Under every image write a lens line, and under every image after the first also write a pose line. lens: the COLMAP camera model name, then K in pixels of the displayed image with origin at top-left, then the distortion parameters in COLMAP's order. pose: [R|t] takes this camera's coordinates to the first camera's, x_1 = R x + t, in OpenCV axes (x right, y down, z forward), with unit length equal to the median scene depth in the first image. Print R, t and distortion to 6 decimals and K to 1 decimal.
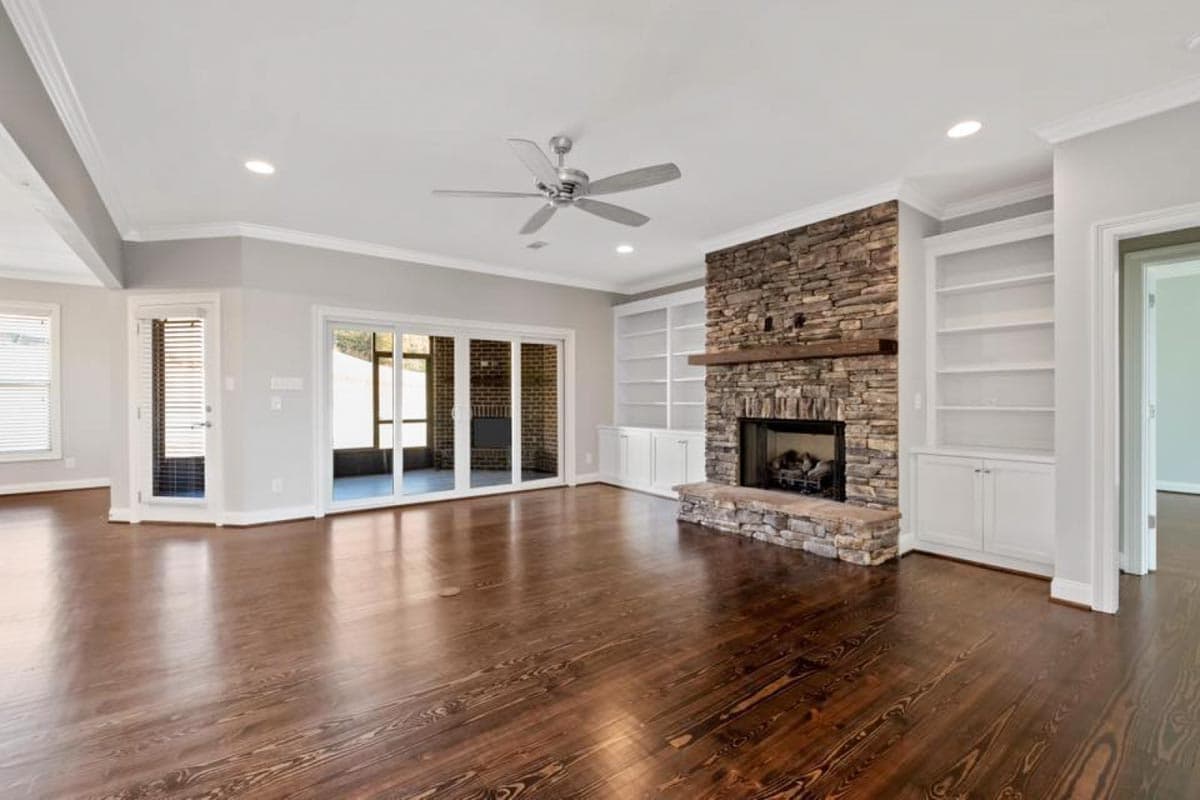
lens RADIAL K [[533.1, 0, 598.8], [0, 533.1, 405.4], [0, 0, 1]] dist [-0.001685, -0.000213]
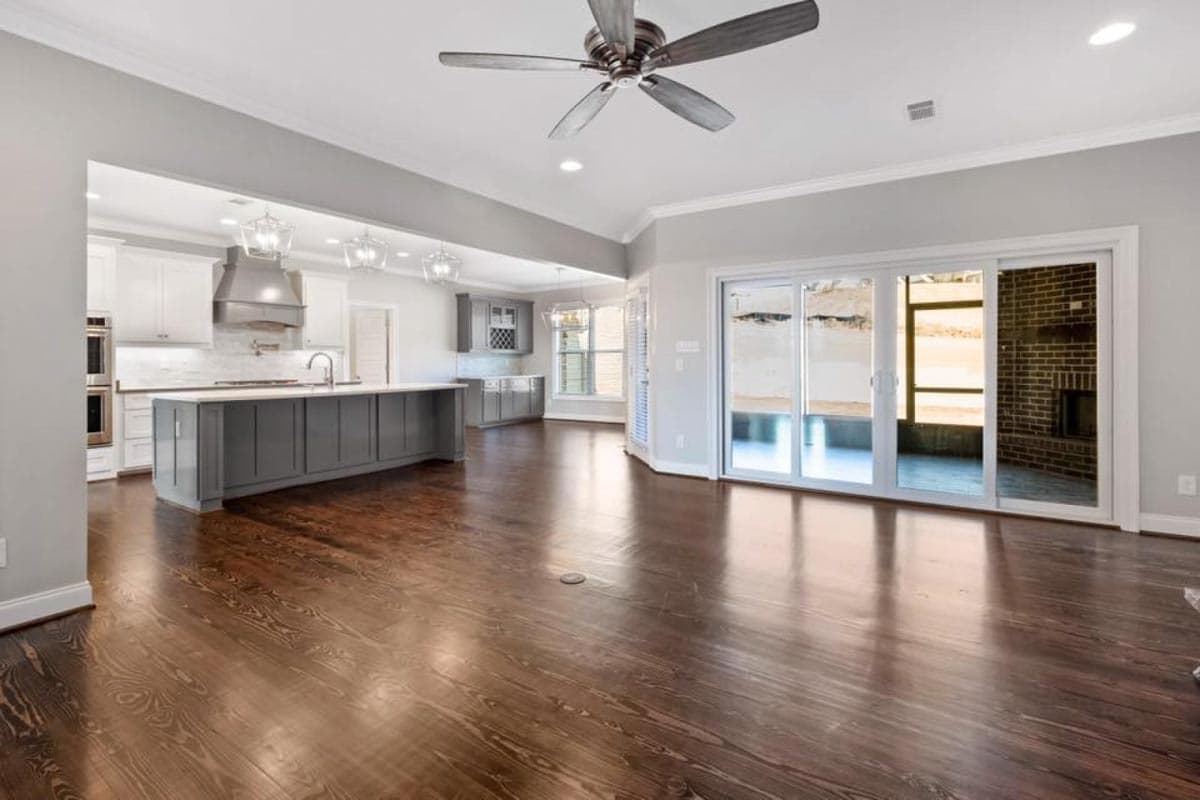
lens RADIAL K [[543.3, 0, 598.6], [0, 543.3, 362.2], [0, 0, 1]] dist [-0.000838, -0.000515]
pose [[0.325572, 0.000453, -0.945517, 0.391121], [-0.011504, 0.999928, -0.003482, -0.004676], [0.945447, 0.012011, 0.325554, 0.492528]]
